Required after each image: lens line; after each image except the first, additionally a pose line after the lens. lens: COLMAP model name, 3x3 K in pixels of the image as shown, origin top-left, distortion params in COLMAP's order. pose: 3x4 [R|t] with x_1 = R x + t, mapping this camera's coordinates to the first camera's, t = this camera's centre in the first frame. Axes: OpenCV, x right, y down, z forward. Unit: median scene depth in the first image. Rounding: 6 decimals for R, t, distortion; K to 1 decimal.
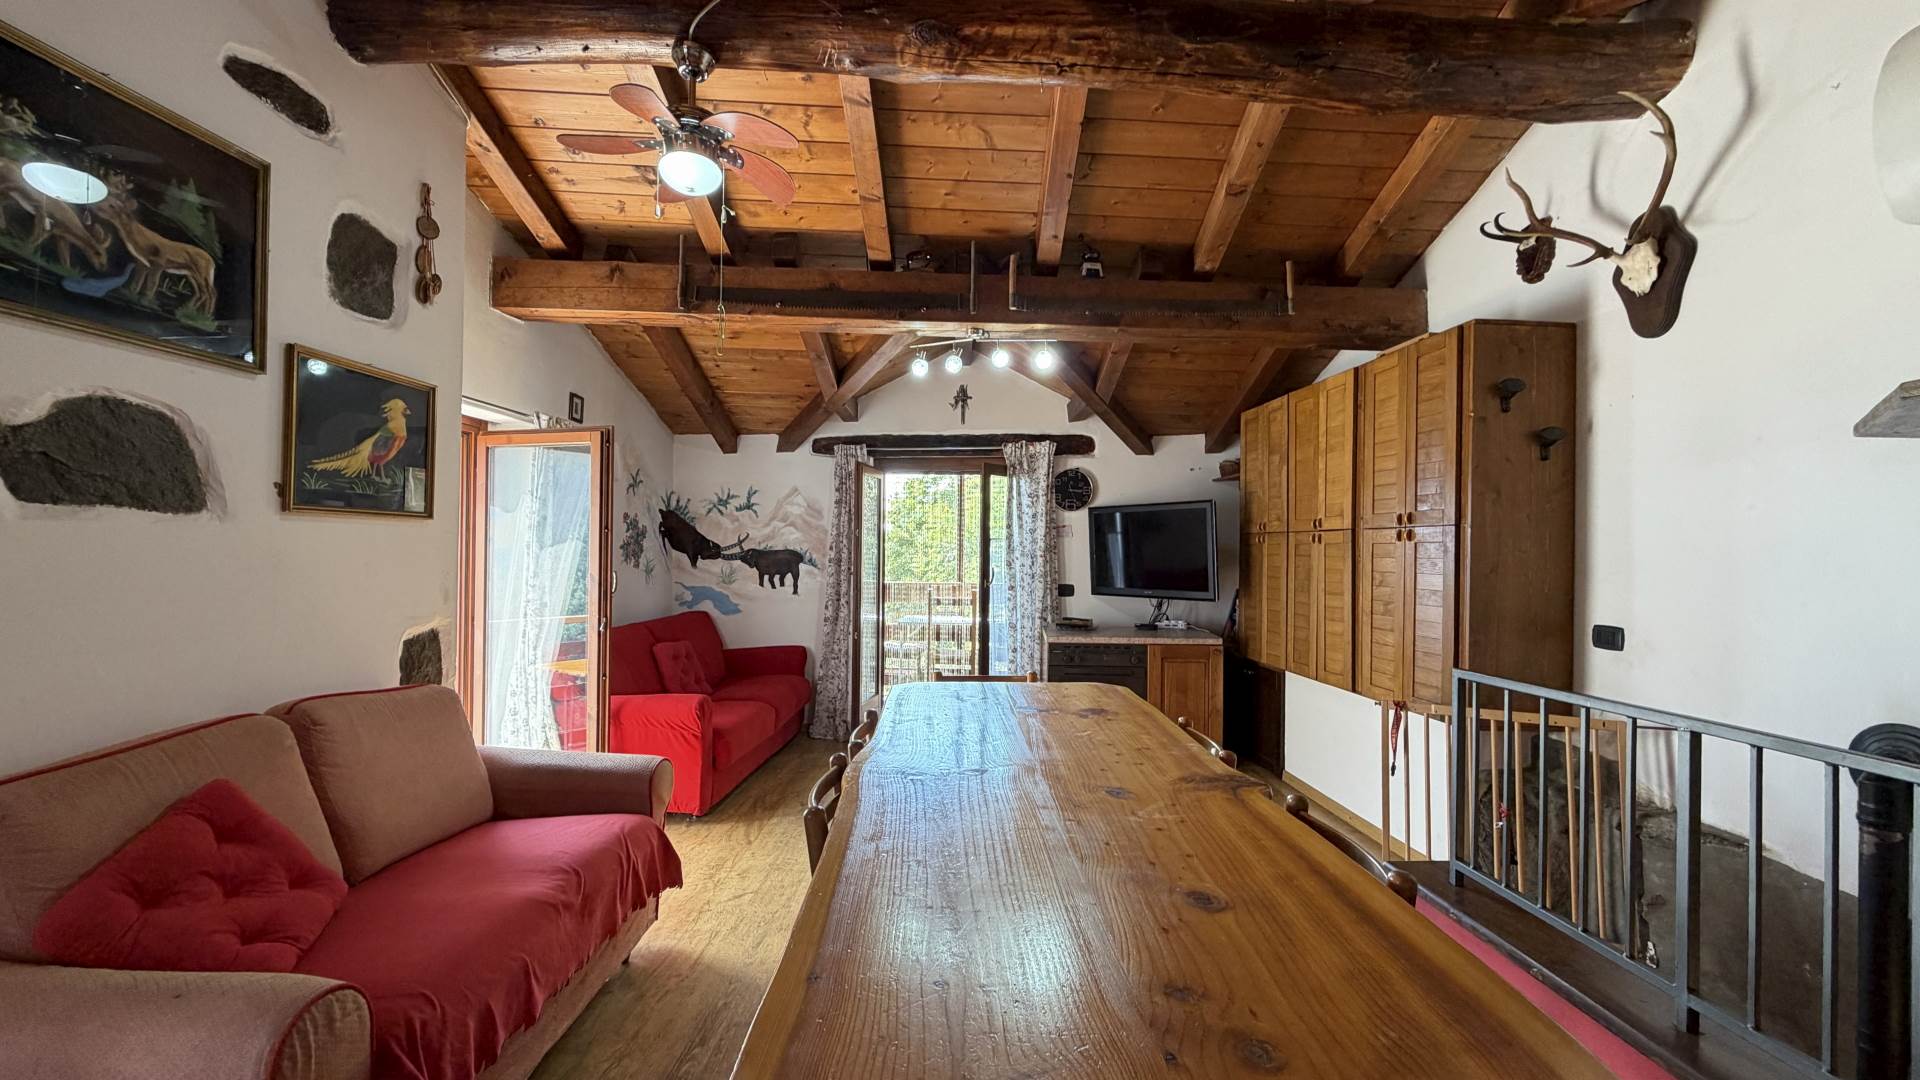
lens RADIAL K [[763.8, 0, 958.1], [0, 763.8, 538.7], [0, 0, 1]] dist [0.004944, -0.000615]
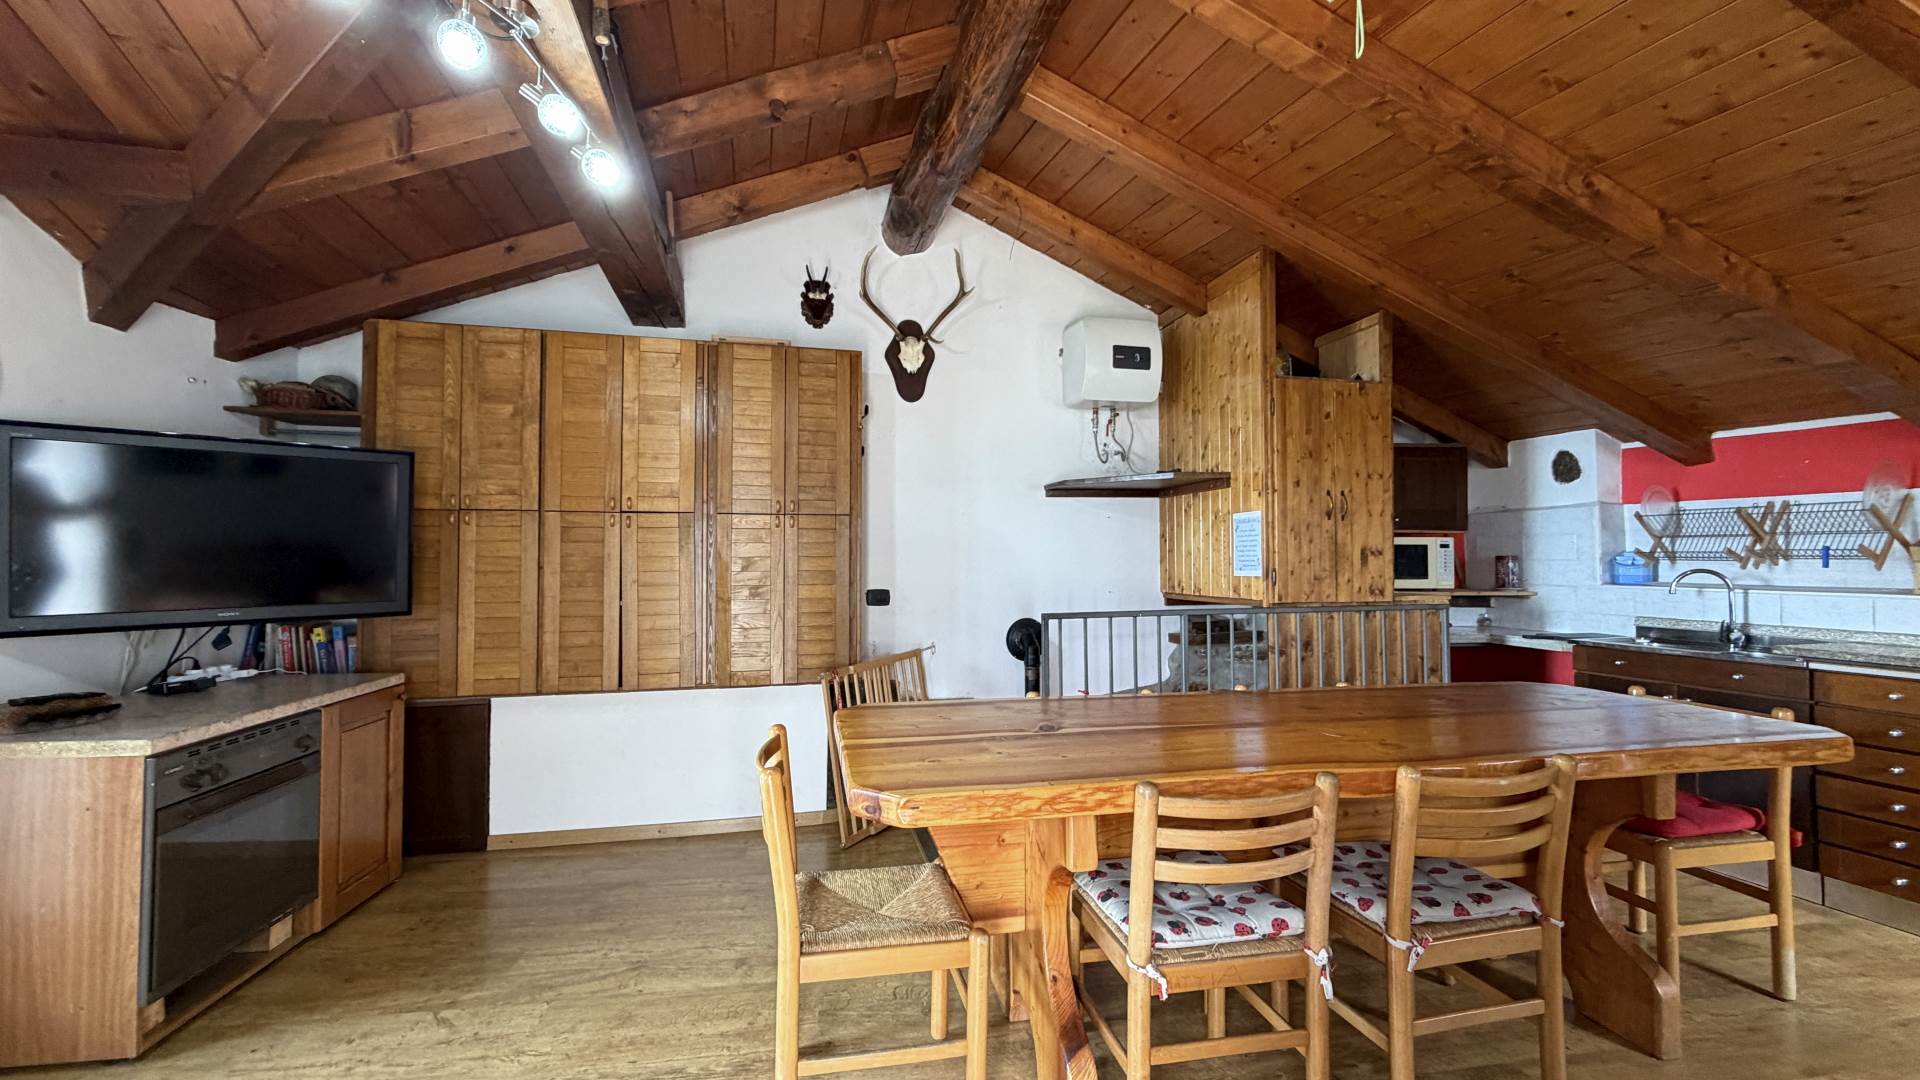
lens RADIAL K [[763.8, 0, 951.4], [0, 763.8, 542.0], [0, 0, 1]] dist [0.004944, -0.000615]
pose [[-0.185694, 0.009278, 0.982564, -0.358759], [-0.014223, 0.999825, -0.012129, 0.023535], [-0.982505, -0.016228, -0.185530, 0.671116]]
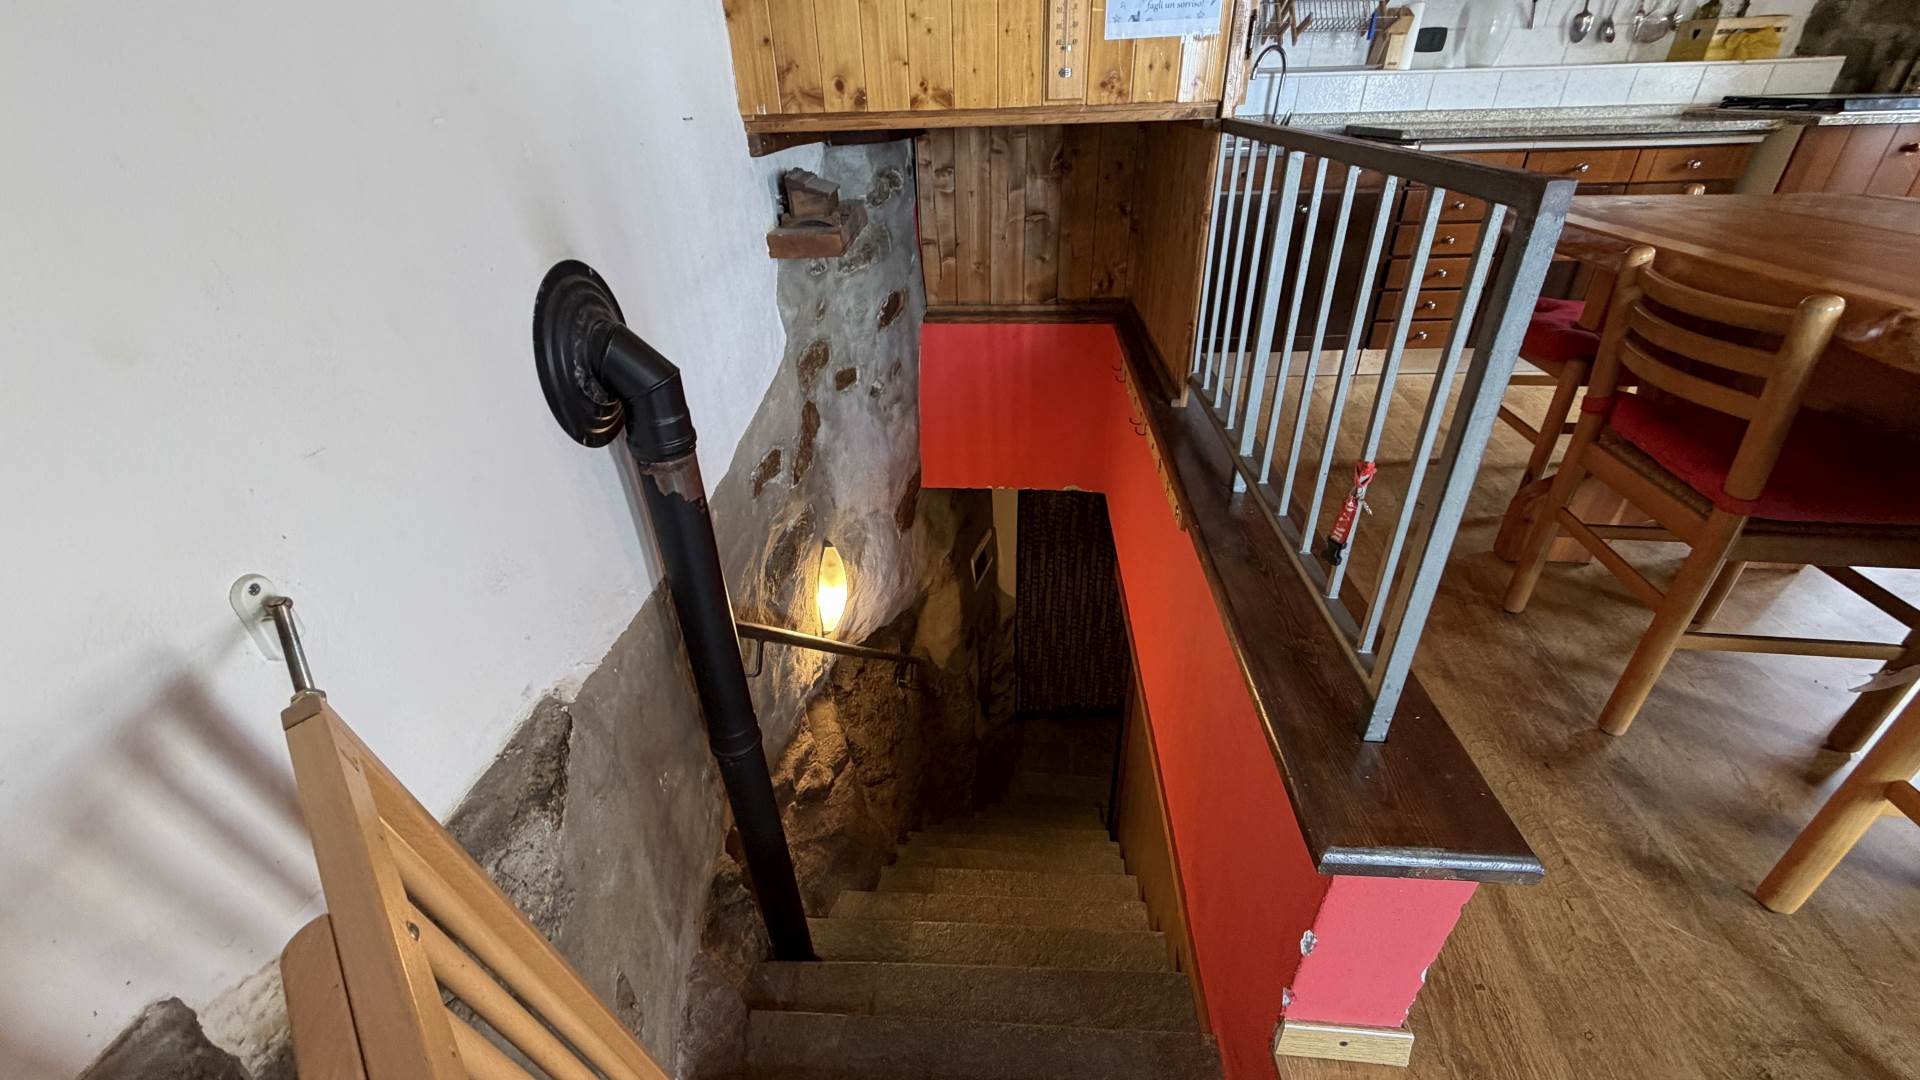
lens RADIAL K [[763.8, 0, 958.3], [0, 763.8, 536.8], [0, 0, 1]] dist [0.004944, -0.000615]
pose [[-0.994278, -0.043012, 0.097785, 0.389149], [0.011167, 0.868501, 0.495562, 0.065651], [-0.106242, 0.493818, -0.863050, 0.612729]]
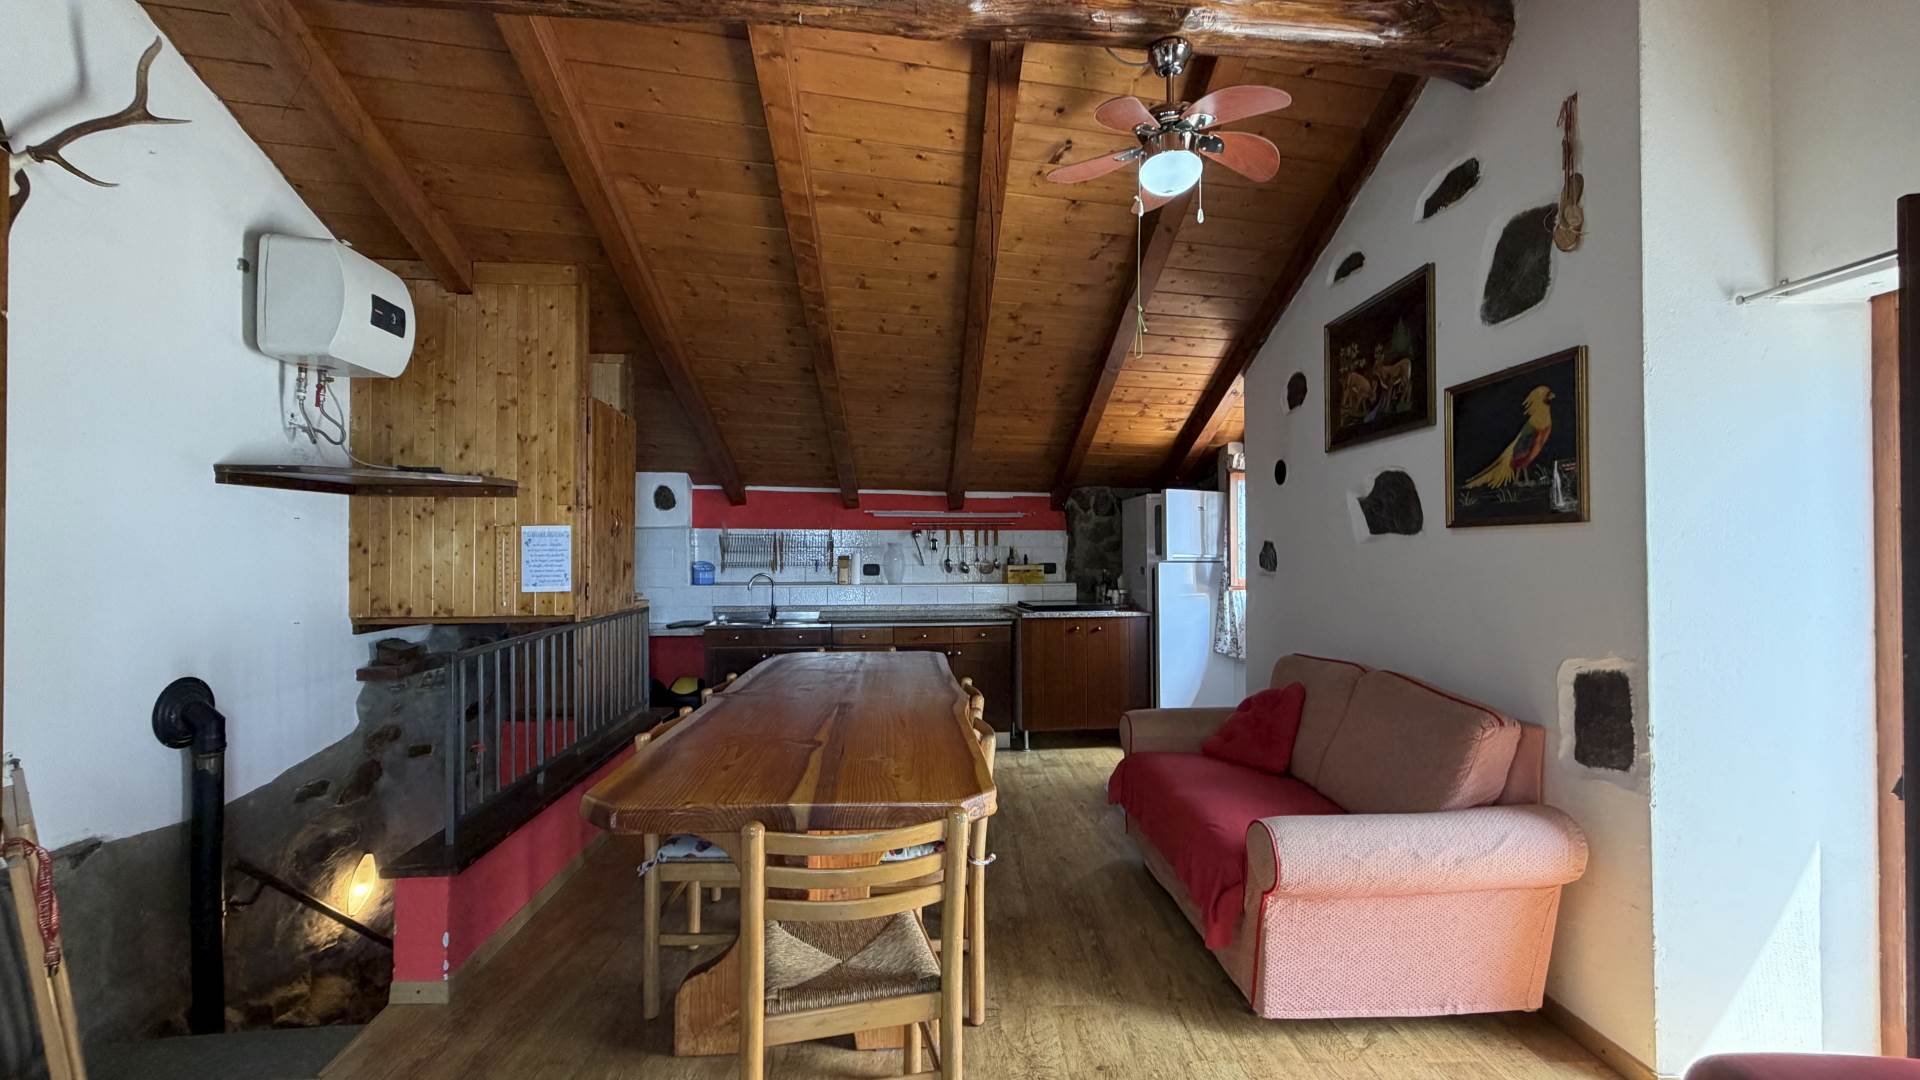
lens RADIAL K [[763.8, 0, 956.5], [0, 763.8, 543.5], [0, 0, 1]] dist [0.004944, -0.000615]
pose [[-0.998464, -0.011095, -0.054275, -0.014144], [-0.009648, 0.999593, -0.026842, 0.013546], [0.054551, -0.026277, -0.998165, 1.004757]]
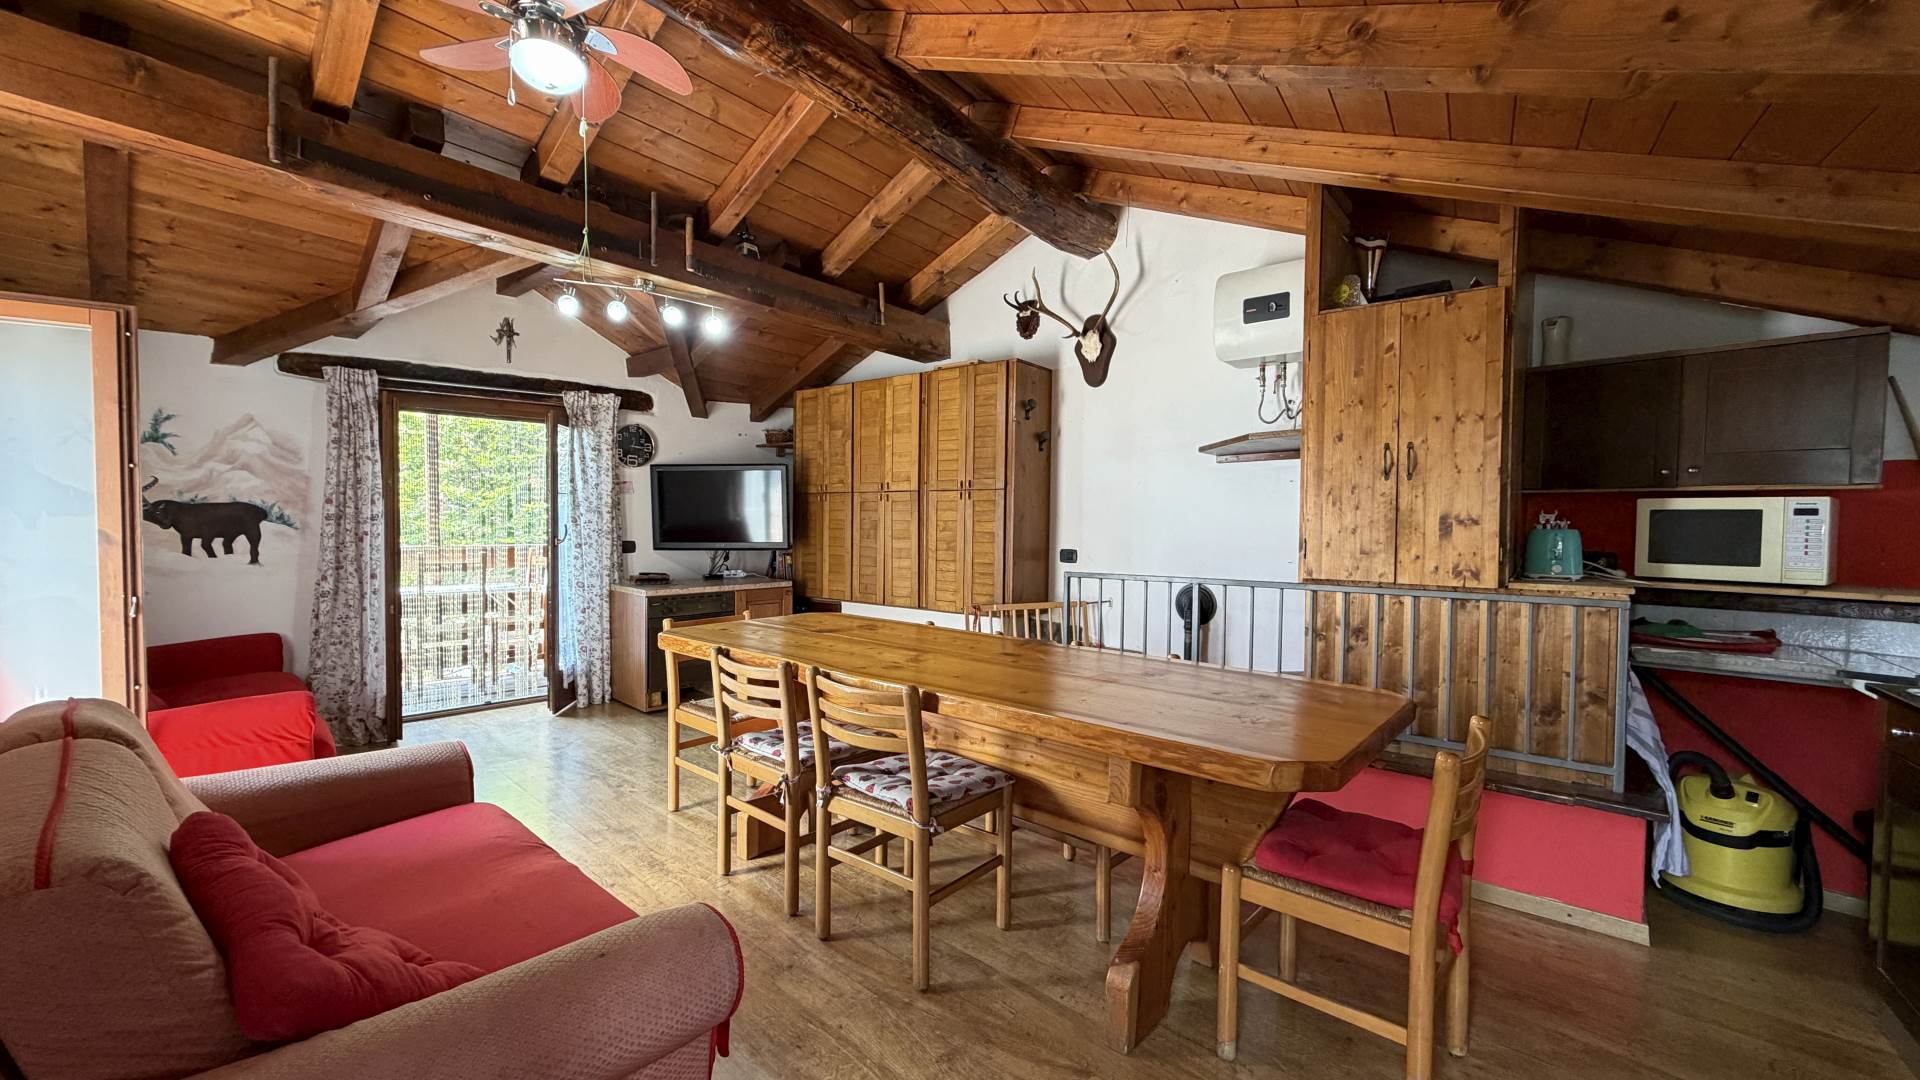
lens RADIAL K [[763.8, 0, 958.3], [0, 763.8, 542.2], [0, 0, 1]] dist [0.004944, -0.000615]
pose [[0.666380, -0.026513, 0.745140, -0.363448], [-0.011573, 0.998879, 0.045891, 0.012600], [-0.745522, -0.039204, 0.665327, 0.018089]]
